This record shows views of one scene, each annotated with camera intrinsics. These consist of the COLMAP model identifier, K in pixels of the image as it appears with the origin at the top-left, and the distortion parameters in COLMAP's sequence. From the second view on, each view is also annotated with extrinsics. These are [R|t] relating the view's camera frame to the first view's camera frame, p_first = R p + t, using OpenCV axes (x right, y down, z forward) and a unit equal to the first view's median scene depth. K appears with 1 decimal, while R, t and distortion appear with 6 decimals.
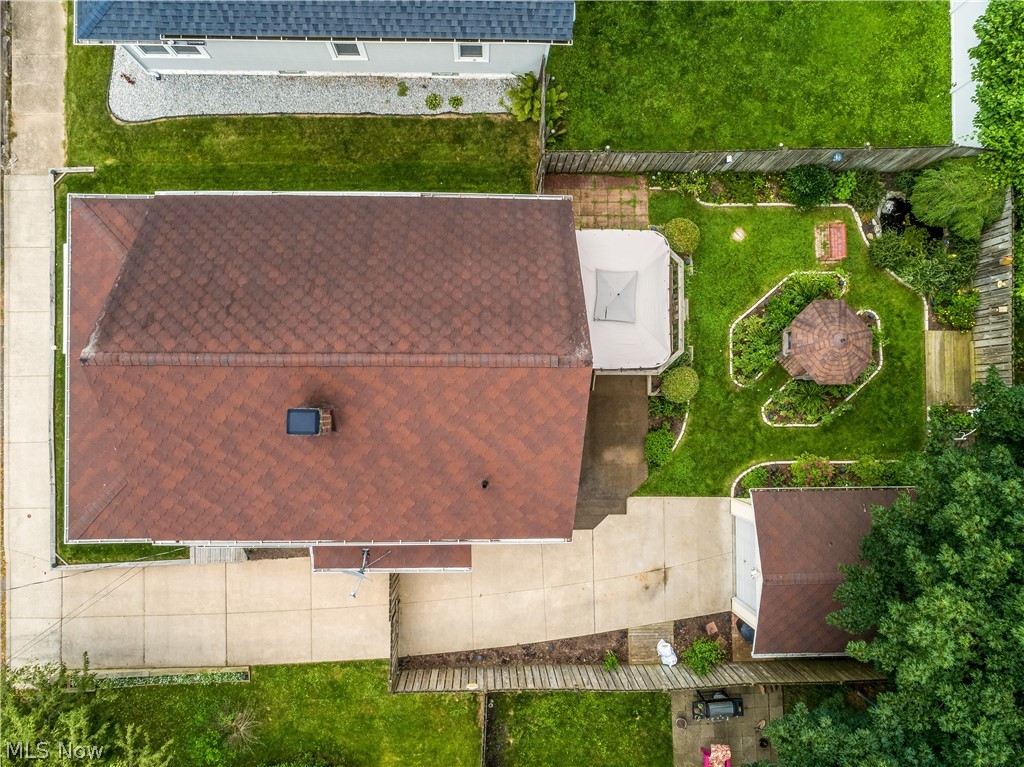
lens RADIAL K [[789.2, 0, 511.9], [0, 789.2, 378.1], [0, 0, 1]] dist [0.002439, 0.007529]
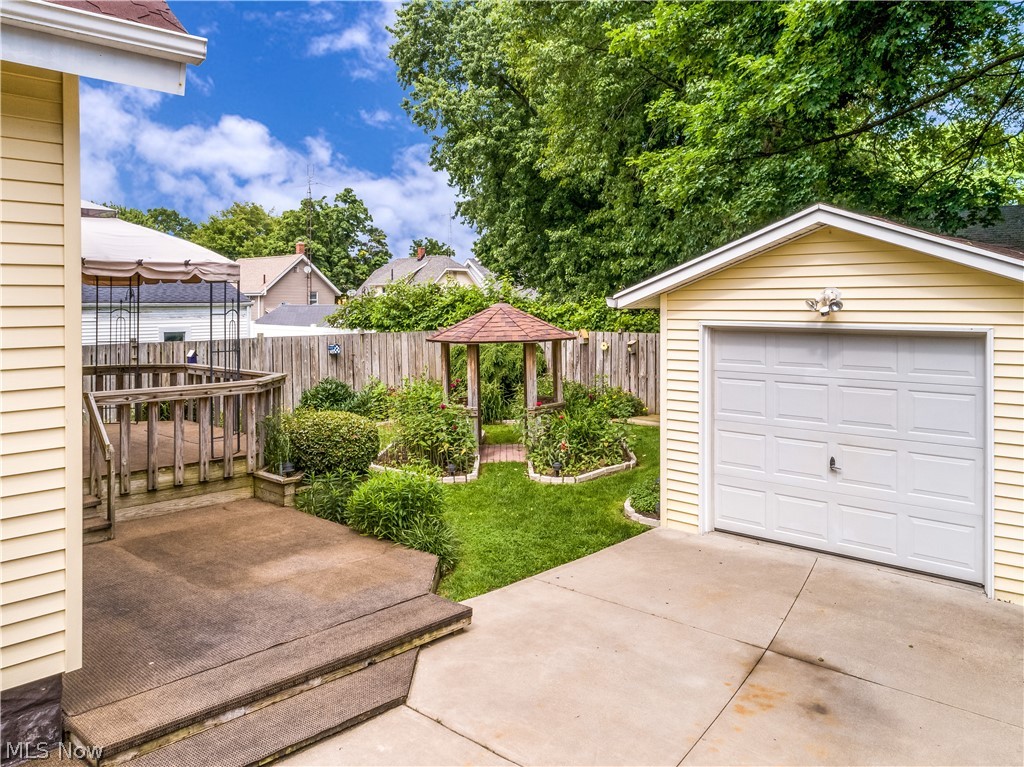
lens RADIAL K [[789.2, 0, 511.9], [0, 789.2, 378.1], [0, 0, 1]] dist [0.002439, 0.007529]
pose [[0.683686, -0.103099, 0.722457, -0.012526], [0.729658, 0.078692, -0.679270, 0.334520], [0.013180, 0.991553, 0.129028, 0.889093]]
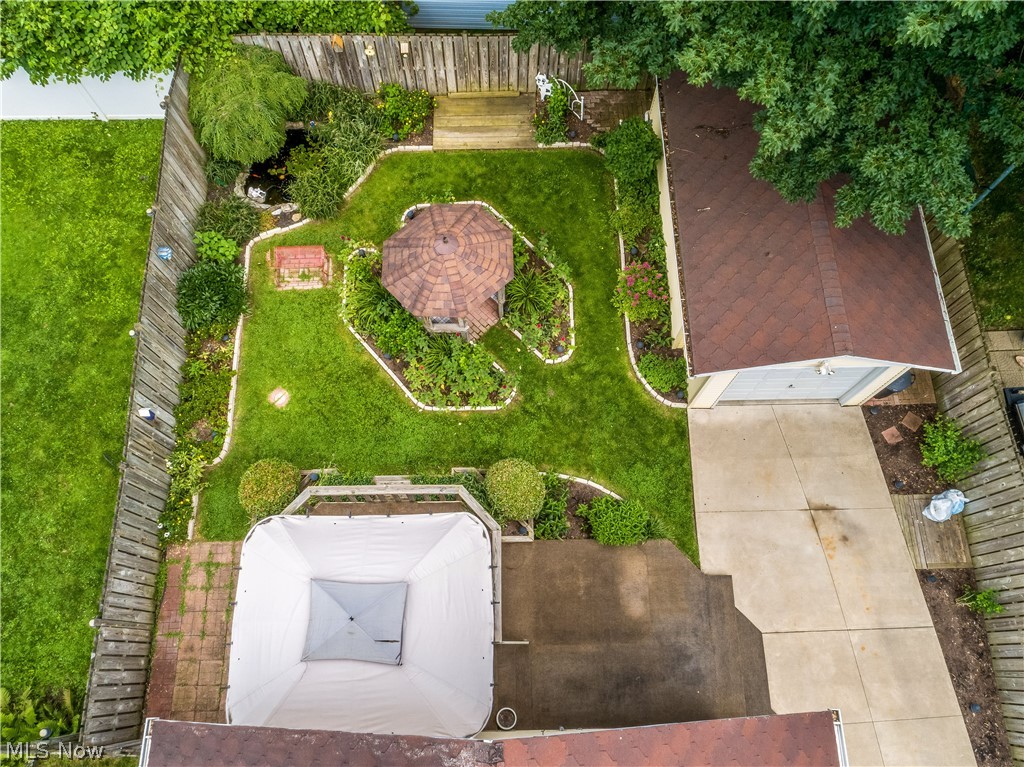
lens RADIAL K [[789.2, 0, 511.9], [0, 789.2, 378.1], [0, 0, 1]] dist [0.002439, 0.007529]
pose [[-0.015228, -0.952860, 0.303028, 0.107033], [0.999126, -0.002702, 0.041713, -0.019175], [-0.038928, 0.303398, 0.952068, 0.383992]]
